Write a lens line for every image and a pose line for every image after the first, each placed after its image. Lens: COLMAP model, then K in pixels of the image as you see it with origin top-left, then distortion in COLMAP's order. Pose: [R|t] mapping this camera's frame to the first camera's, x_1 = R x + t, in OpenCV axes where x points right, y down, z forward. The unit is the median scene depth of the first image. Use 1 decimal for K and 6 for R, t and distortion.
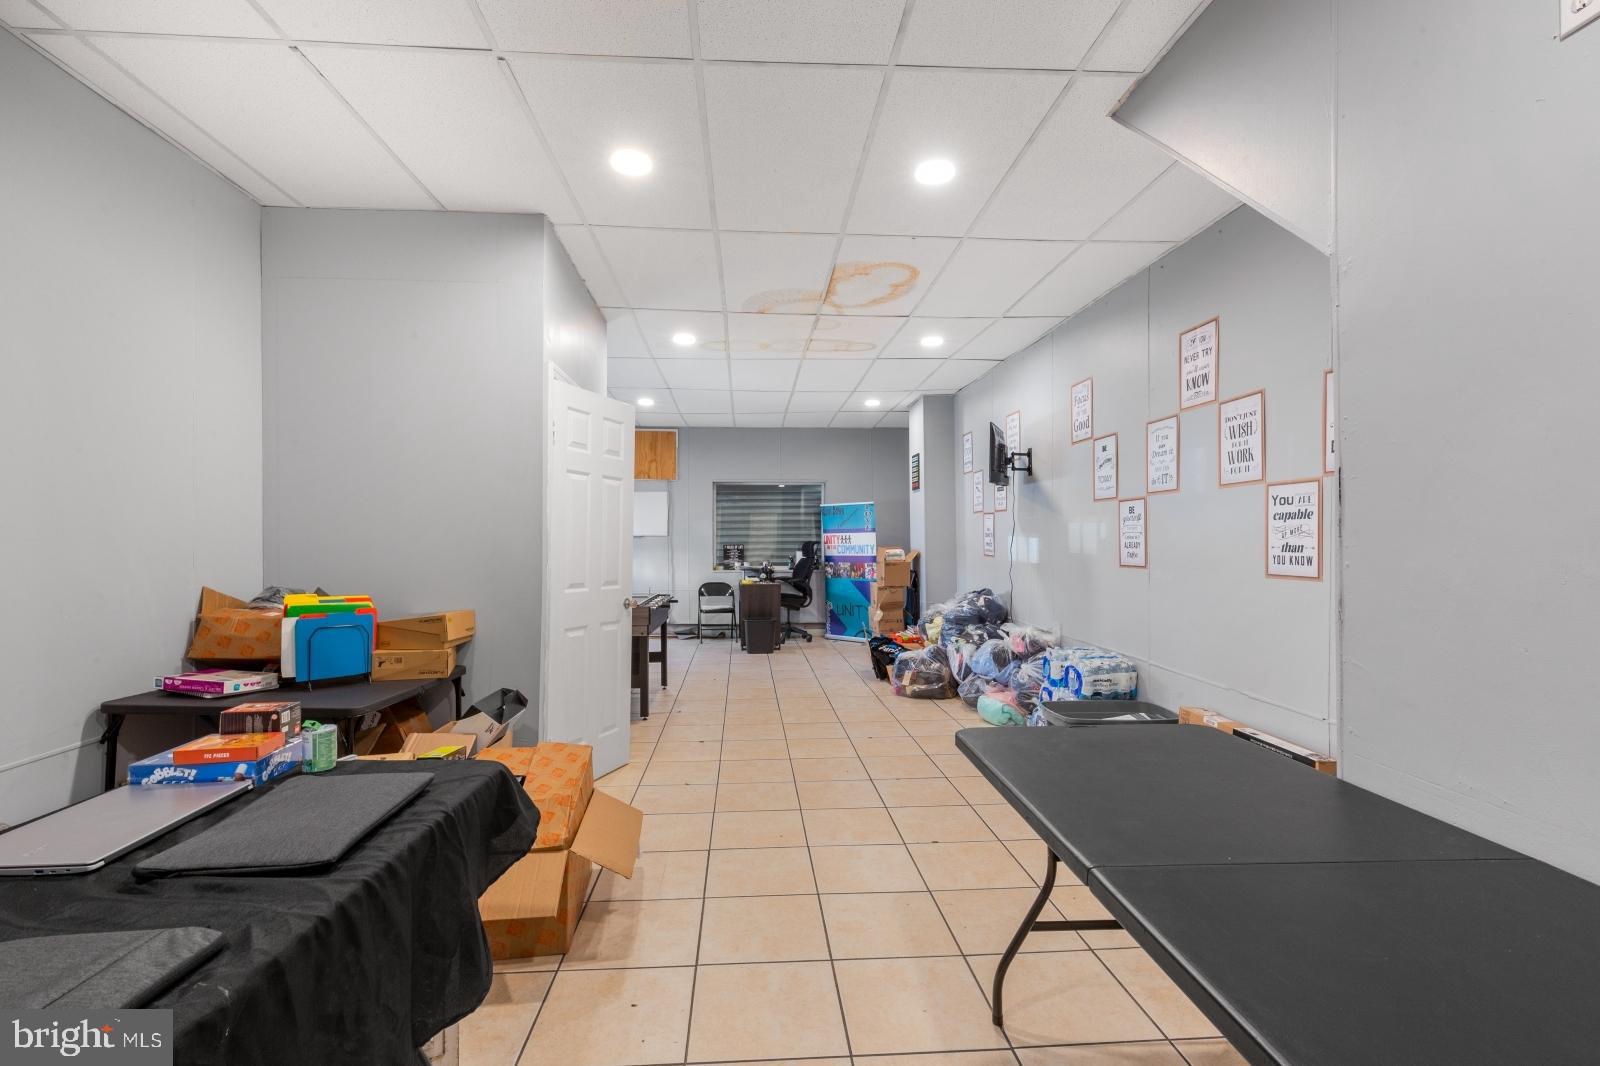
lens RADIAL K [[716.4, 0, 793.4], [0, 716.4, 535.3], [0, 0, 1]] dist [0.000306, 0.000210]
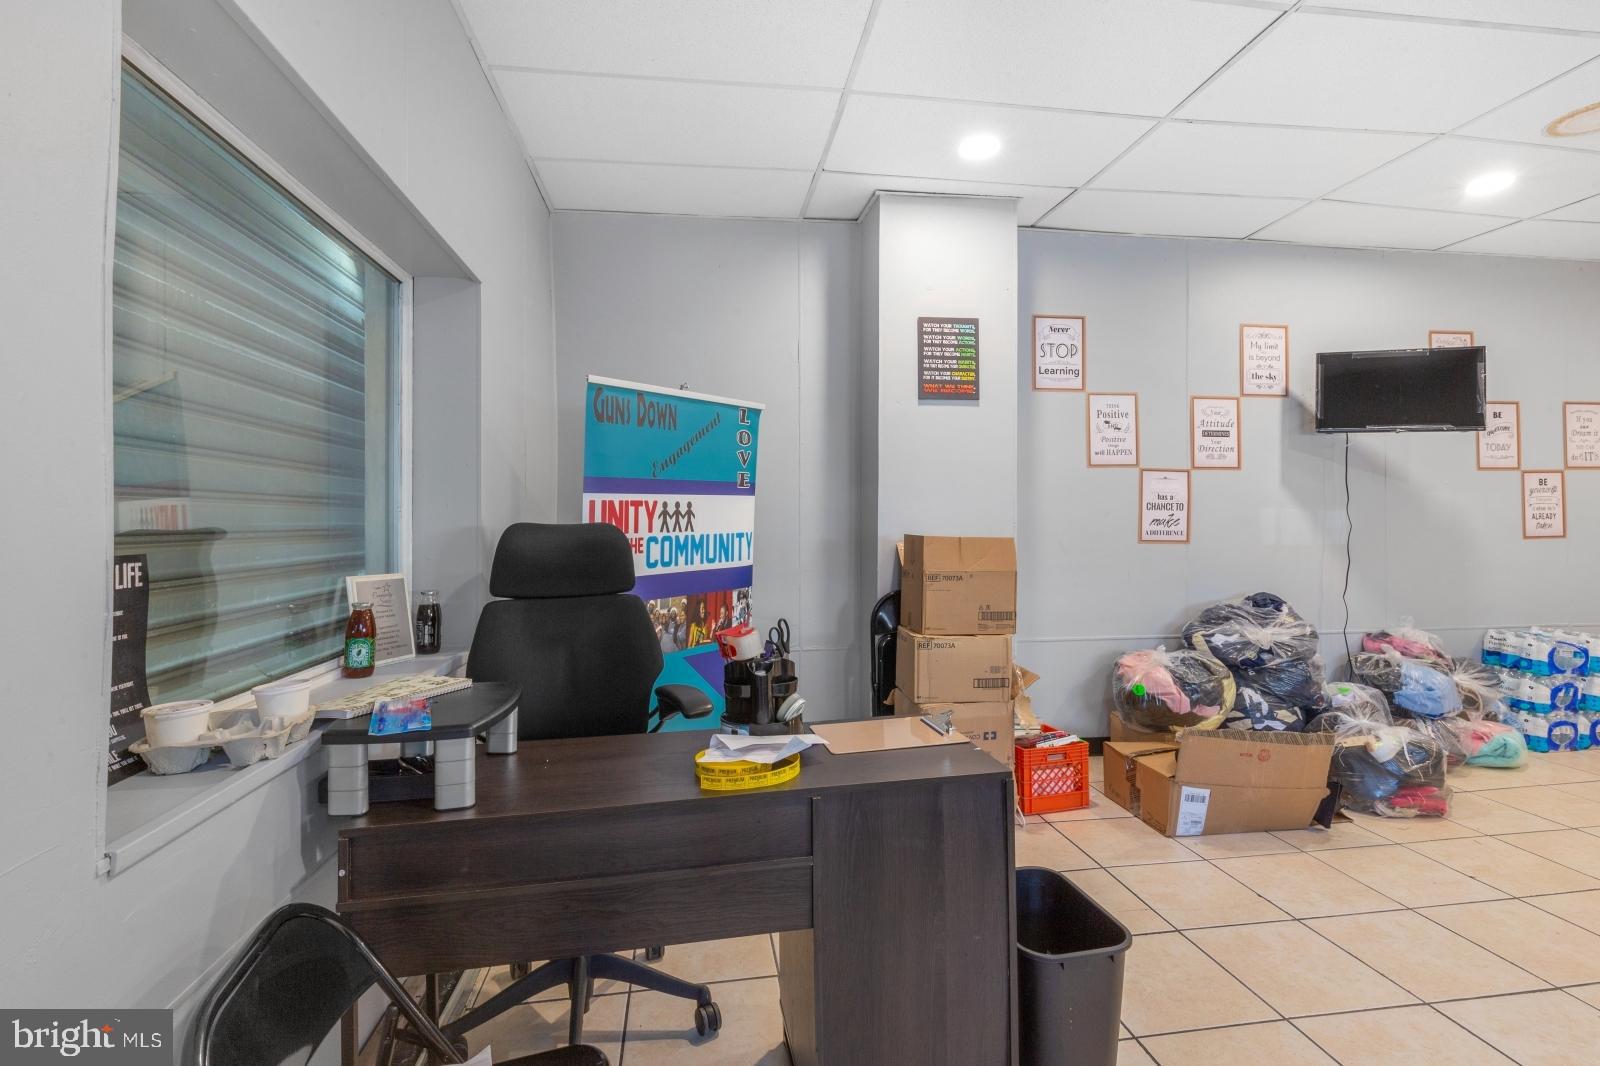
lens RADIAL K [[737.1, 0, 797.4], [0, 737.1, 504.6], [0, 0, 1]] dist [0.000740, 0.000172]
pose [[-0.079319, 0.024179, 0.996556, -0.262882], [0.003801, 0.999706, -0.023953, 0.009781], [-0.996842, 0.001888, -0.079388, 1.139052]]
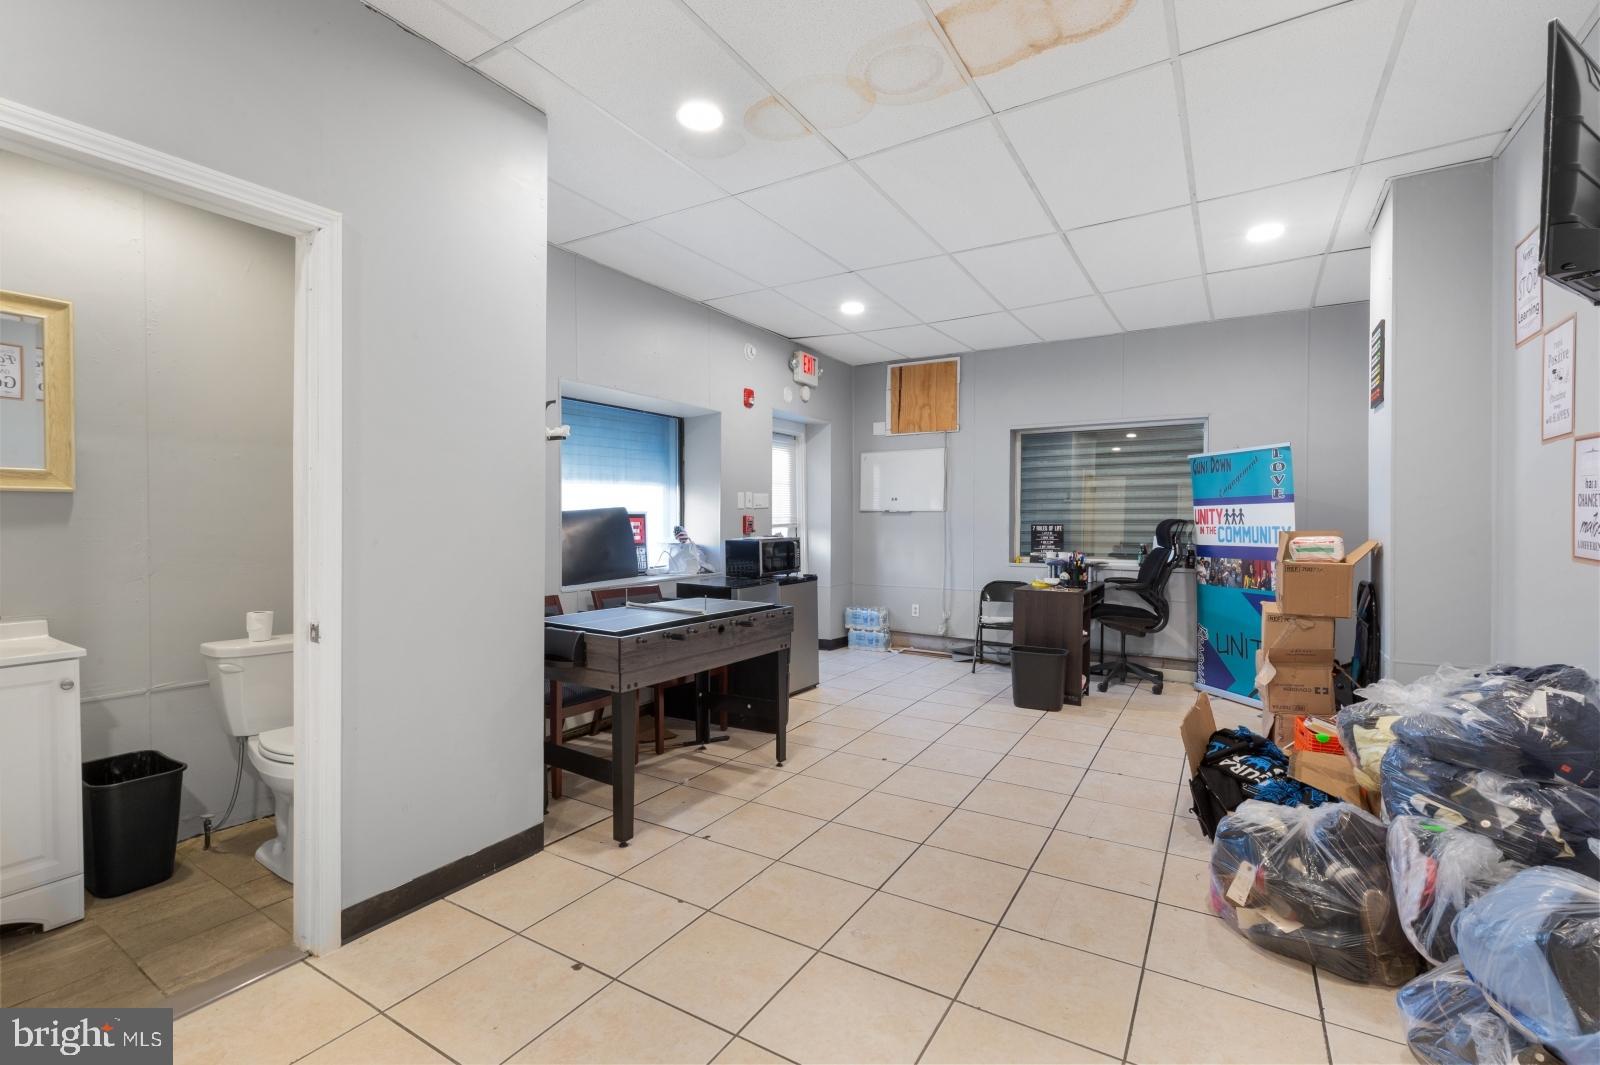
lens RADIAL K [[716.4, 0, 793.4], [0, 716.4, 534.8], [0, 0, 1]] dist [0.000306, 0.000210]
pose [[0.814559, 0.015321, -0.579878, 0.136067], [0.000592, 0.999629, 0.027244, 0.005671], [0.580080, -0.022535, 0.814248, 0.423263]]
